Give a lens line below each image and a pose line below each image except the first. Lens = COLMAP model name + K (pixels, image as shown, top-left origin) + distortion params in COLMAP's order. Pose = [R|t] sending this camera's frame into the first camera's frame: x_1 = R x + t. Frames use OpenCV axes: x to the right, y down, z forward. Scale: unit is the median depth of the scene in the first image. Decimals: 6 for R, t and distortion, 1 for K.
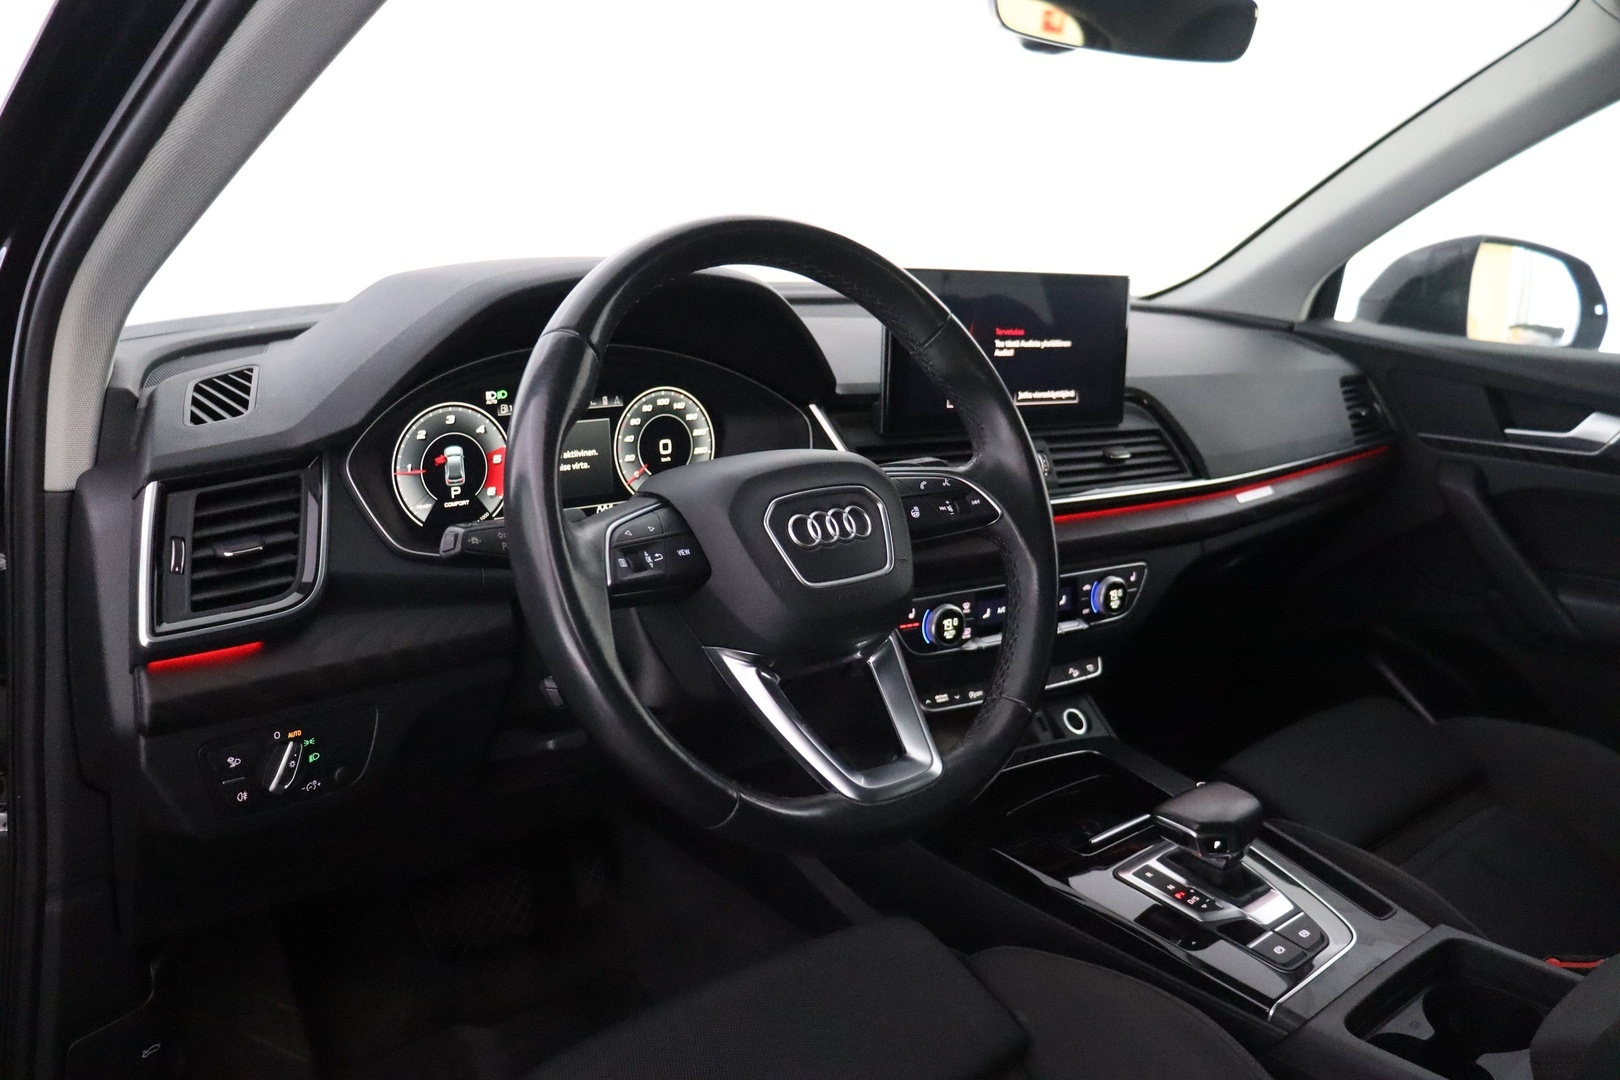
lens RADIAL K [[1364.1, 0, 817.3], [0, 1364.1, 540.9], [0, 0, 1]] dist [-0.073972, -0.004252]
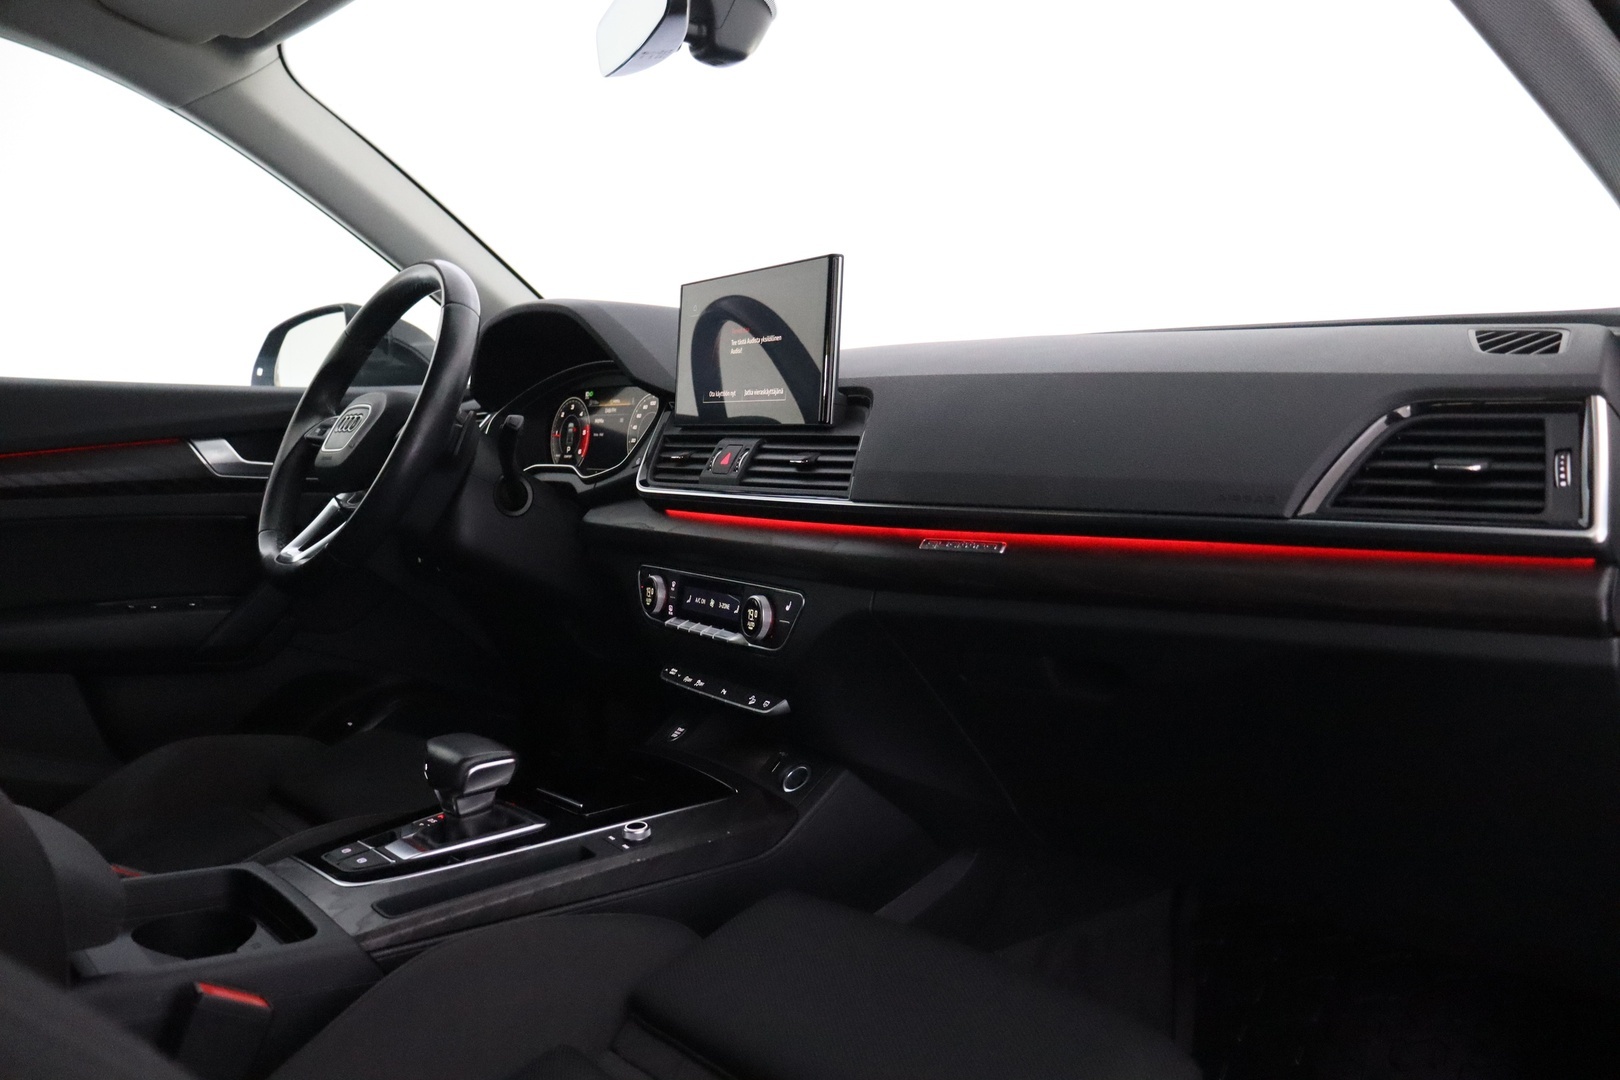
lens RADIAL K [[1364.1, 0, 806.3], [0, 1364.1, 542.1], [0, 0, 1]] dist [-0.073972, -0.004252]
pose [[-0.022494, 0.025053, -0.999433, 1.320152], [-0.259623, 0.965243, 0.030039, -0.048634], [0.965448, 0.260151, -0.015208, 1.243057]]
